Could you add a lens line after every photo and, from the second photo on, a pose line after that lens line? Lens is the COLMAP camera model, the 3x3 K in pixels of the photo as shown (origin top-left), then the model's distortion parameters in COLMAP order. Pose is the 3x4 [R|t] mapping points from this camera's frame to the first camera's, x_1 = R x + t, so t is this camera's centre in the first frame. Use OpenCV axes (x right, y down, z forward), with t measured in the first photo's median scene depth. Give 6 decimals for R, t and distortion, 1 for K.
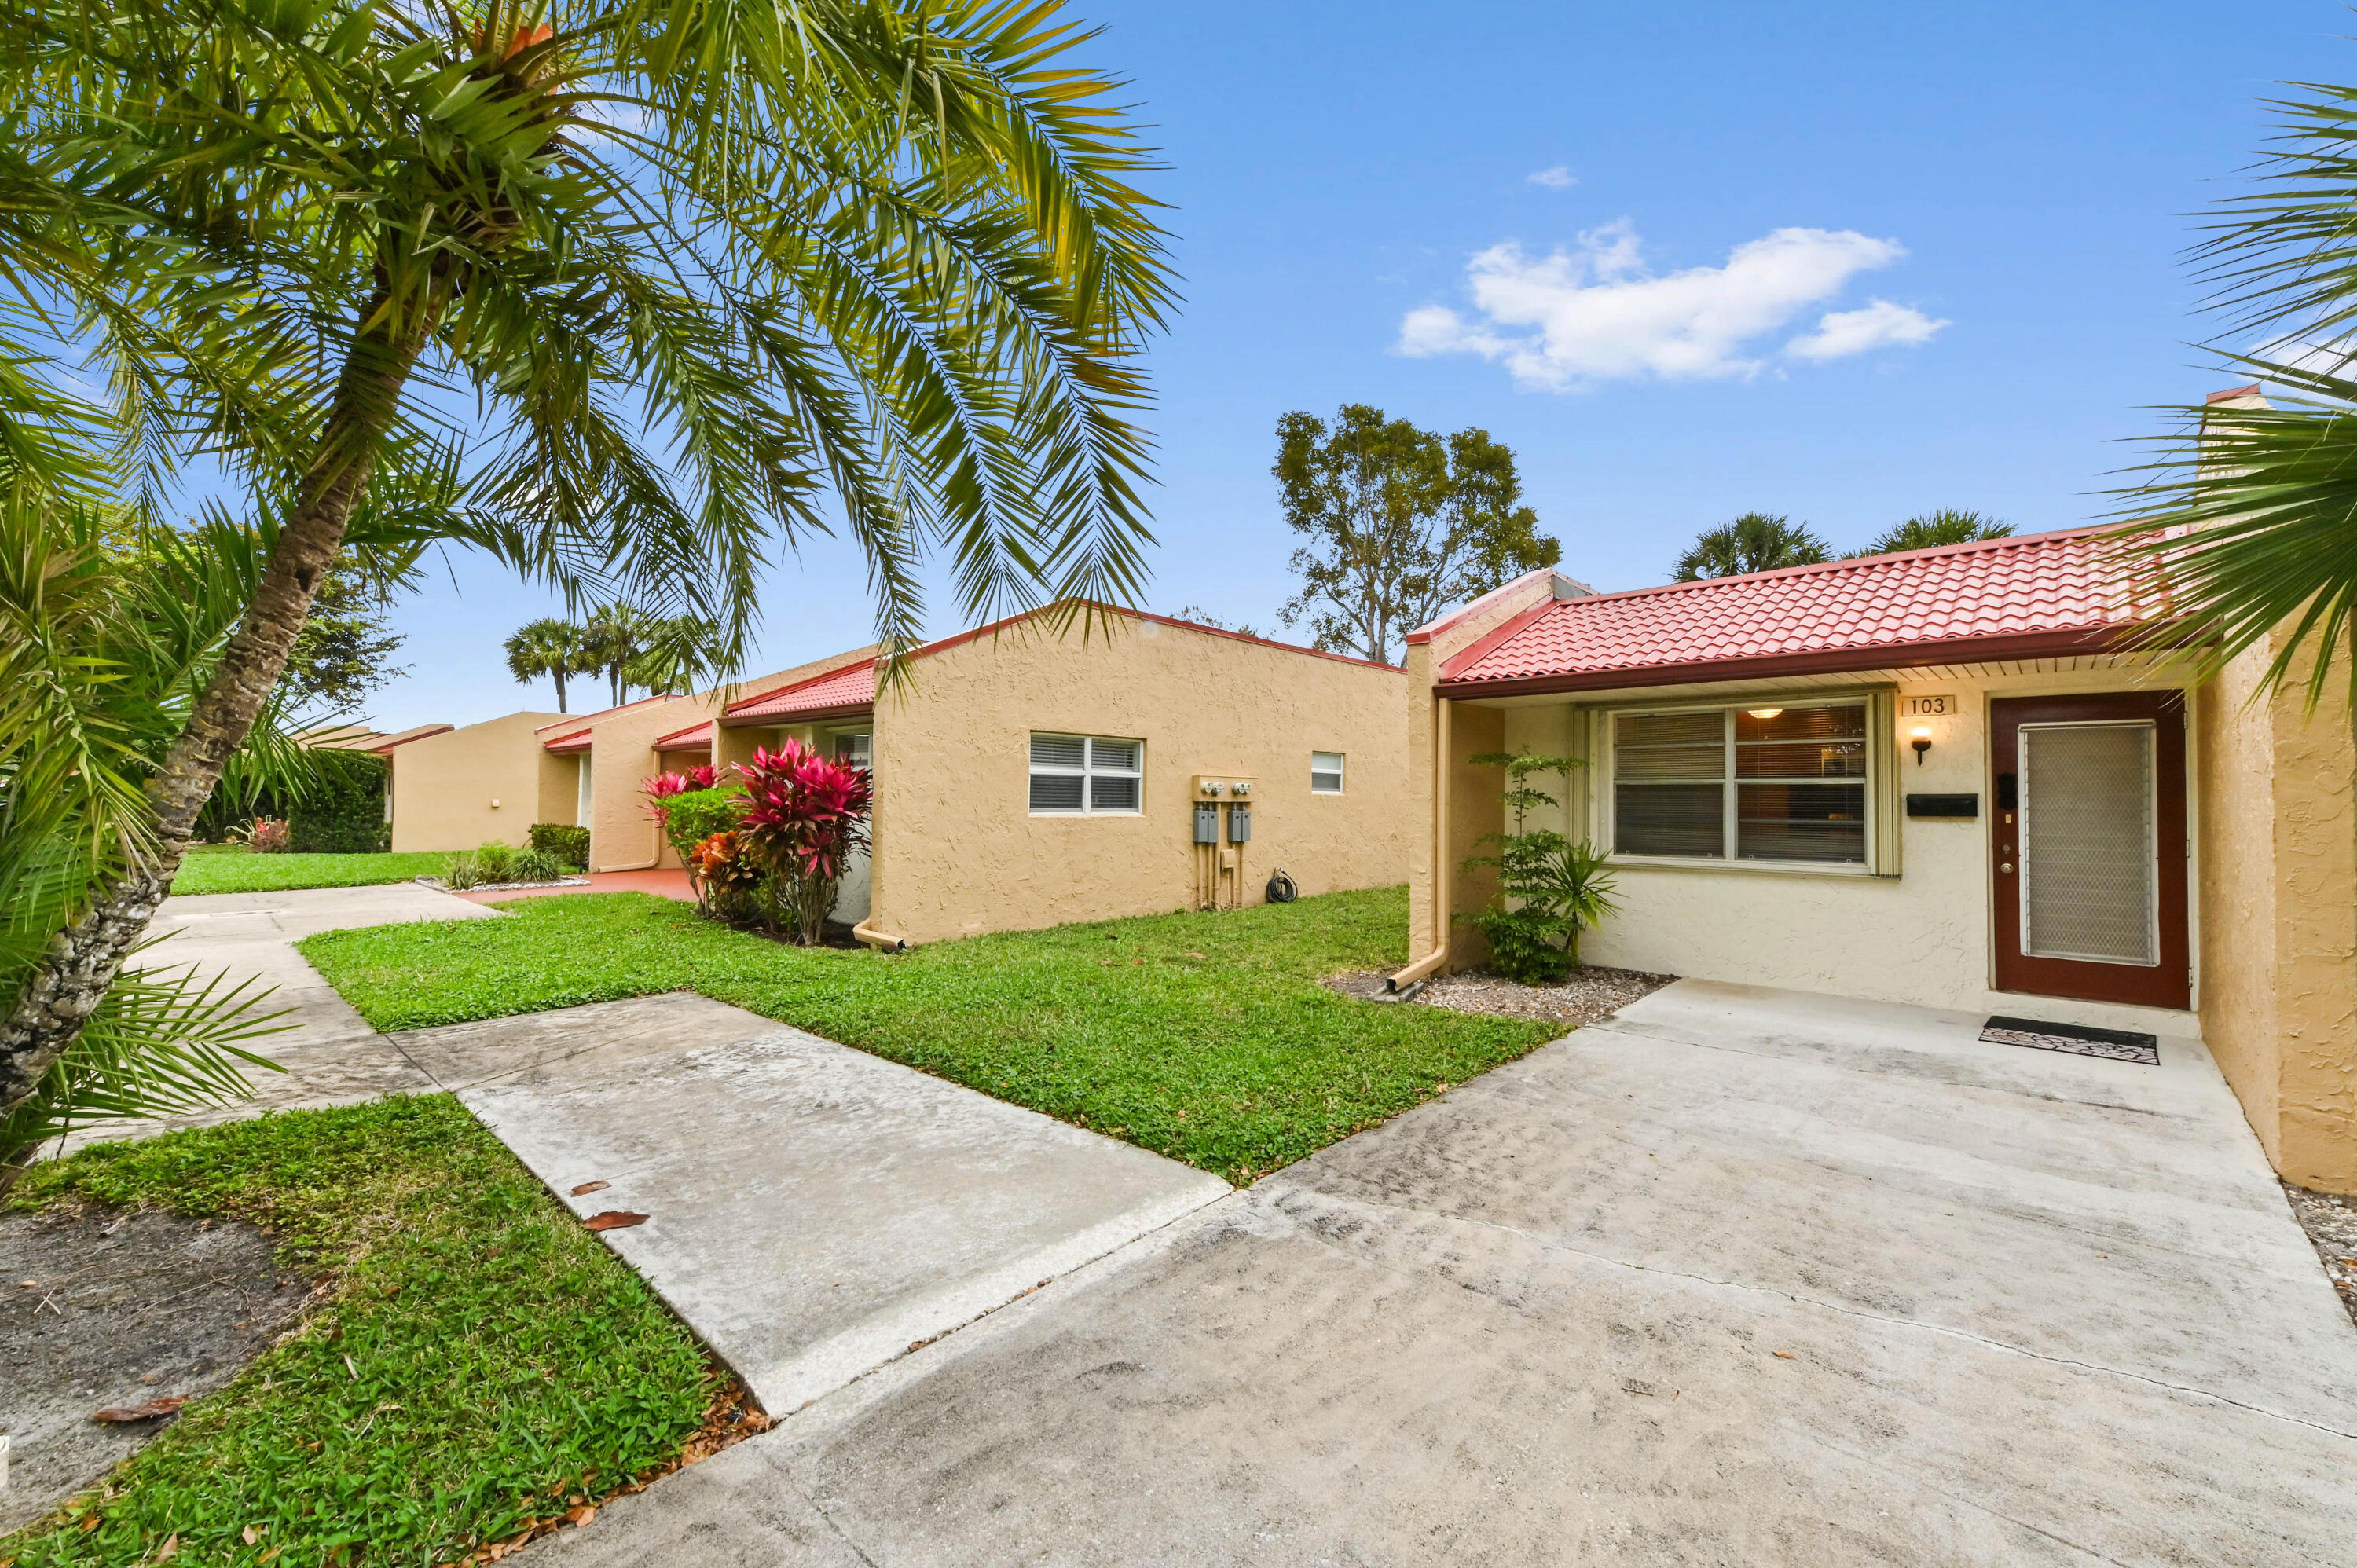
lens RADIAL K [[933.9, 0, 1178.8], [0, 933.9, 779.5], [0, 0, 1]] dist [0.012757, 0.000167]
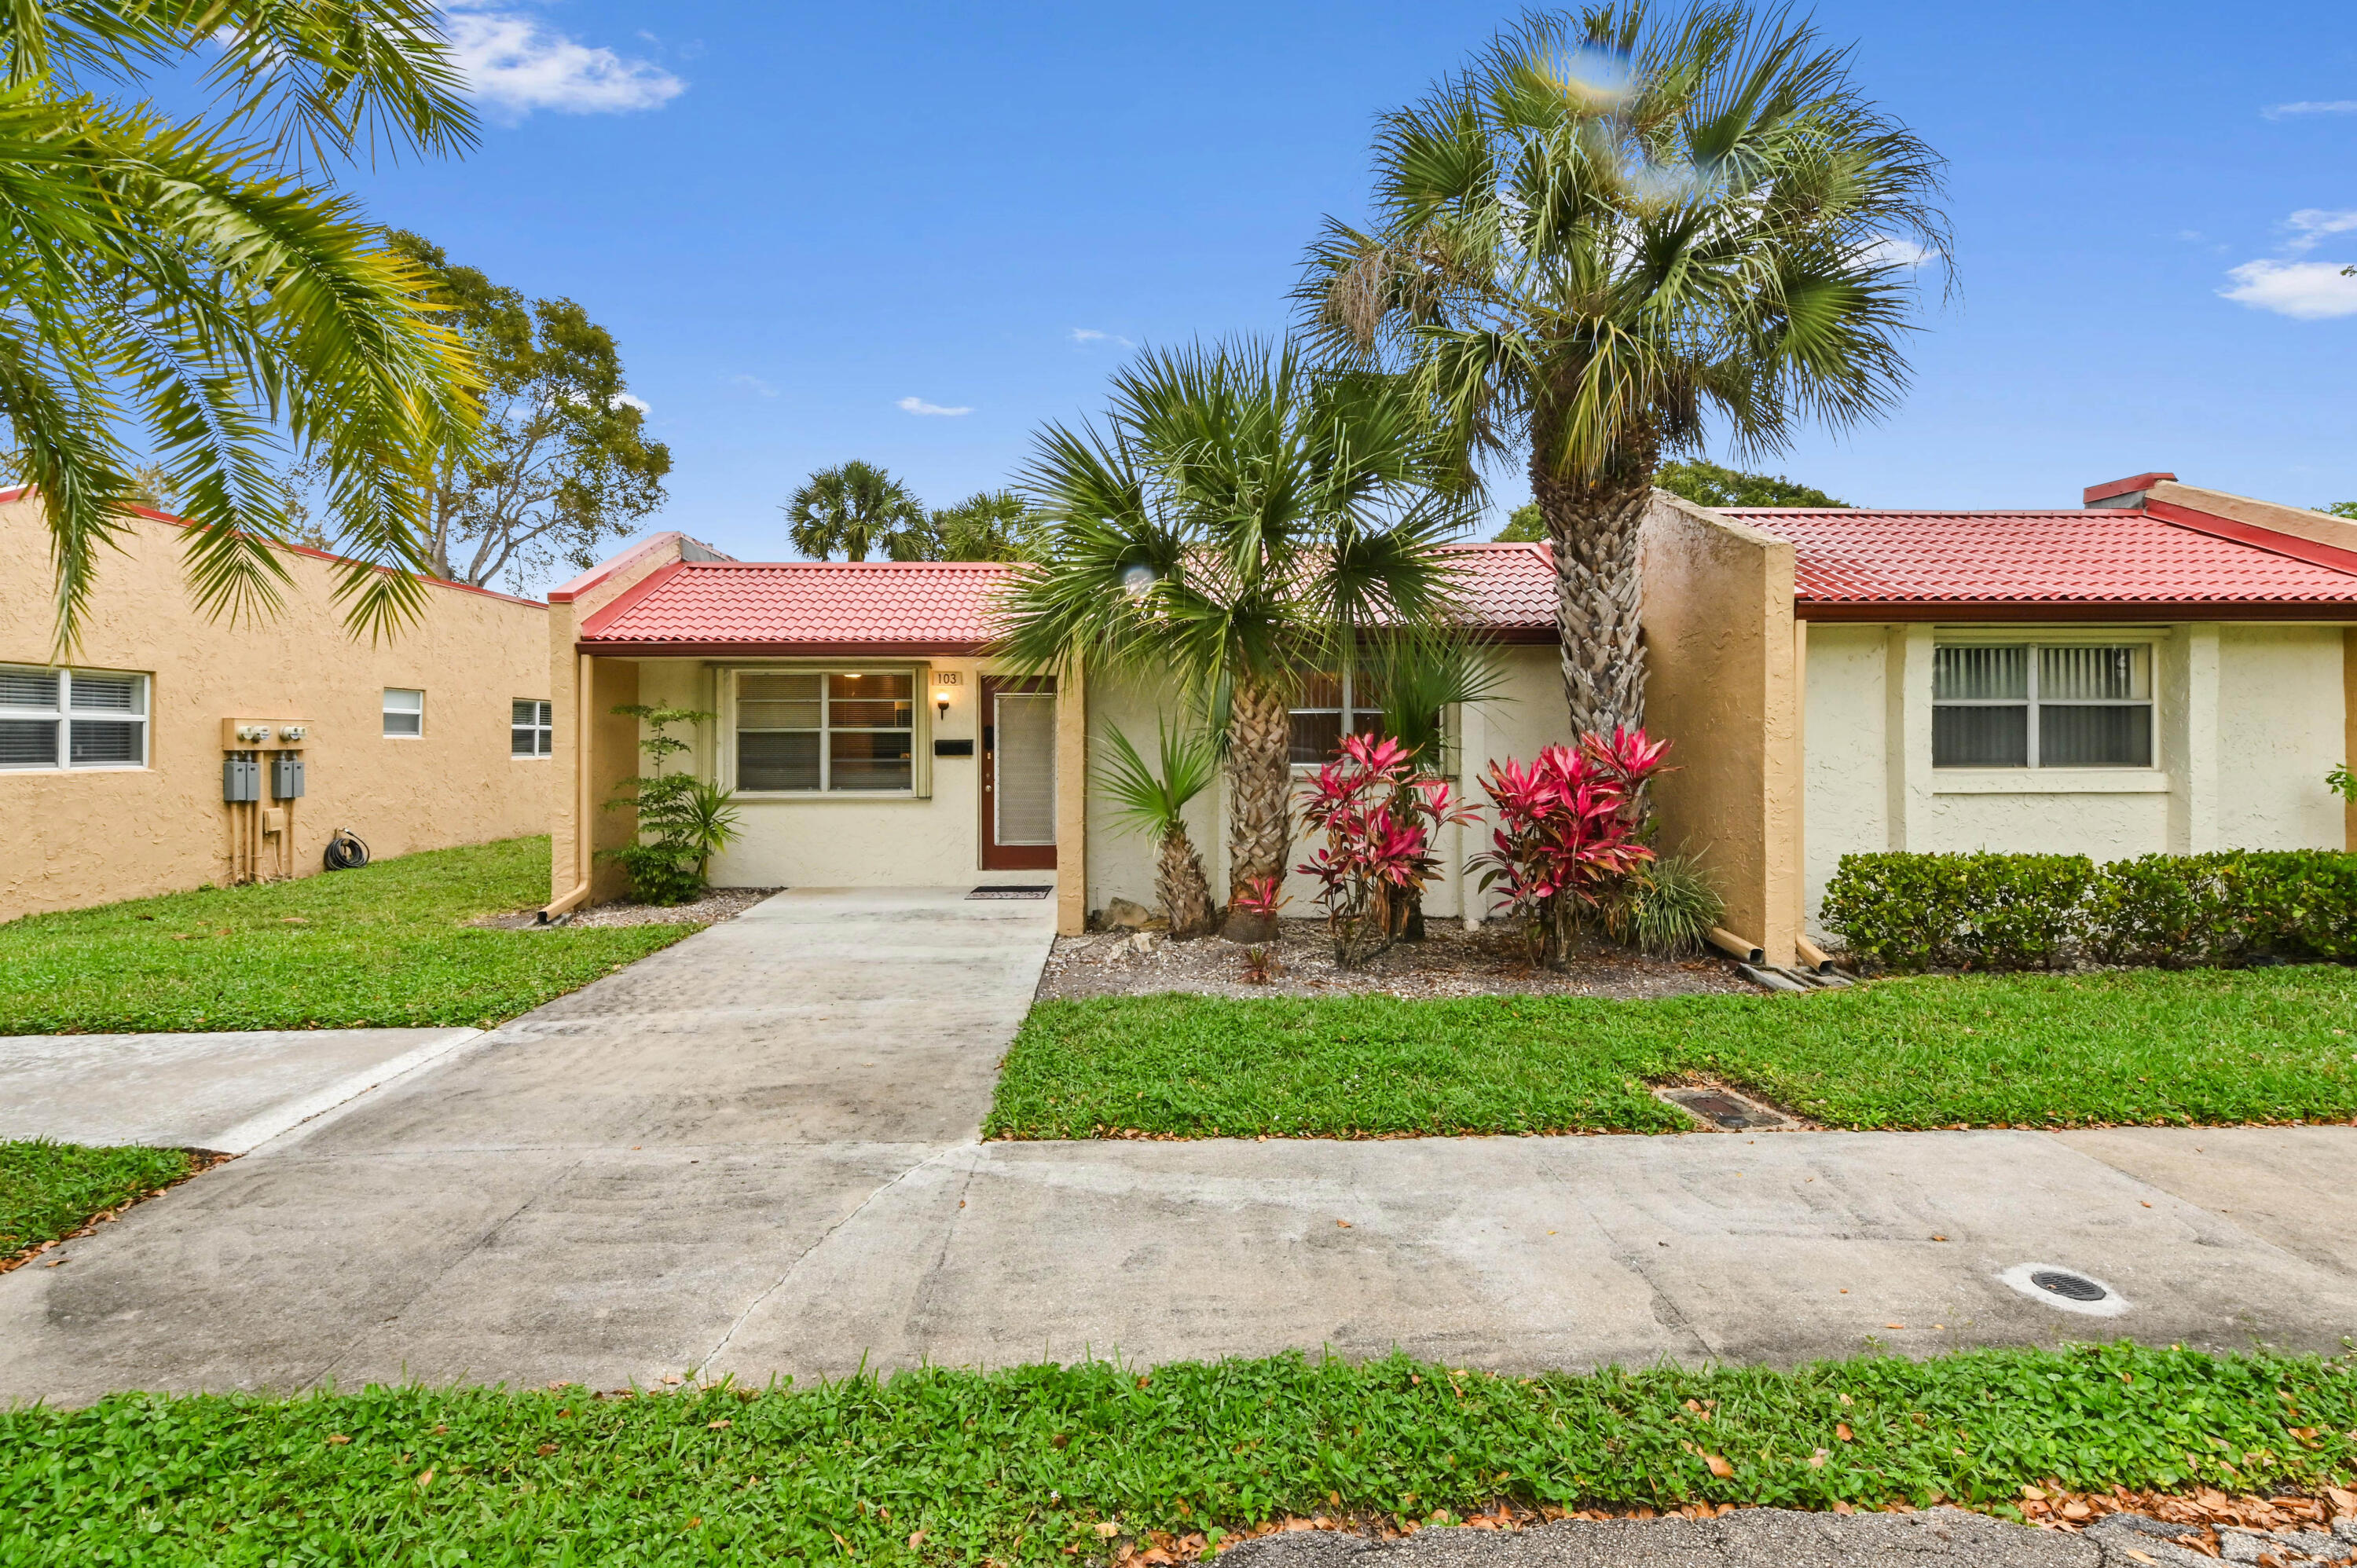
lens RADIAL K [[1165.8, 0, 1183.3], [0, 1165.8, 737.9], [0, 0, 1]] dist [0.010062, -0.000021]
pose [[0.689598, -0.007533, 0.724153, -0.208824], [-0.010178, 0.999746, 0.020092, -0.022540], [-0.724121, -0.021226, 0.689346, -0.414290]]
